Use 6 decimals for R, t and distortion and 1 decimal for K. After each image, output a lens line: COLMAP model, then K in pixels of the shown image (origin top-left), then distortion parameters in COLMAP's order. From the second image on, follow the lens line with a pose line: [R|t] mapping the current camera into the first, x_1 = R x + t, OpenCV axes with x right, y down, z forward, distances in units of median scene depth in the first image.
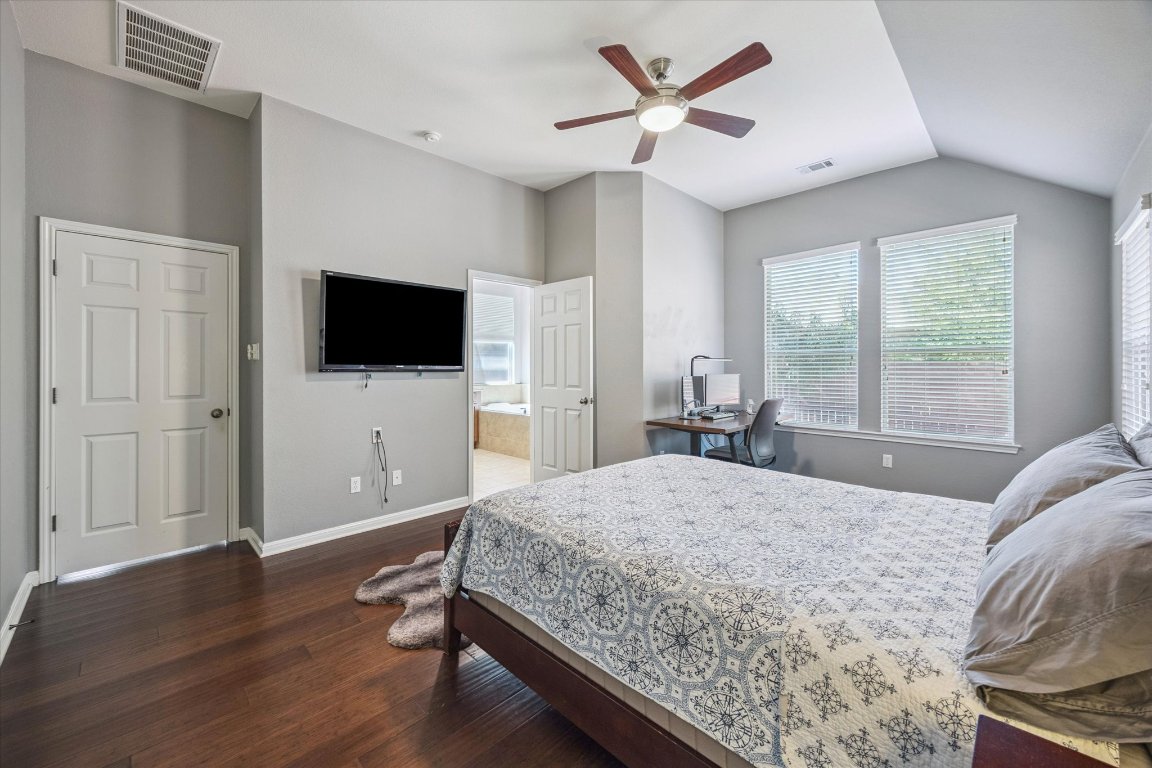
lens RADIAL K [[448.7, 0, 575.3], [0, 448.7, 373.4], [0, 0, 1]] dist [0.002097, 0.000295]
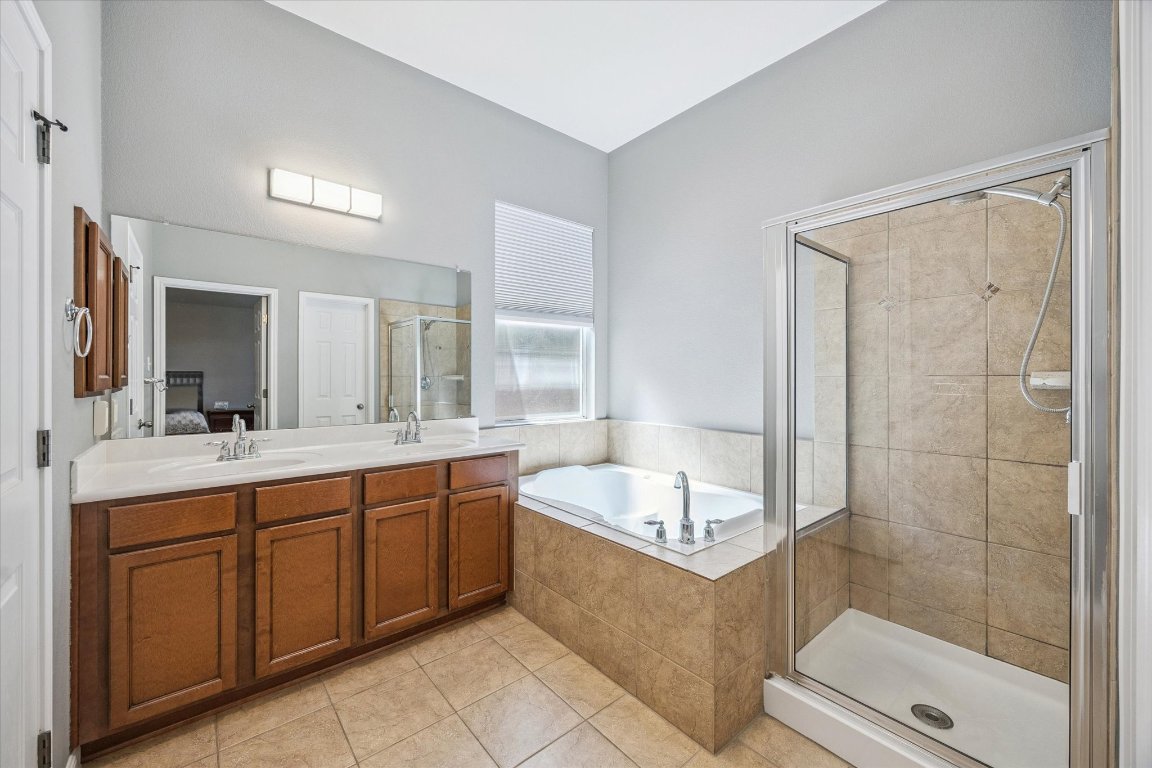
lens RADIAL K [[448.7, 0, 575.3], [0, 448.7, 373.4], [0, 0, 1]] dist [0.002097, 0.000295]
pose [[0.996368, -0.005197, -0.084998, -0.118609], [0.004385, 0.999943, -0.009739, -0.018143], [0.085044, 0.009331, 0.996334, 0.571291]]
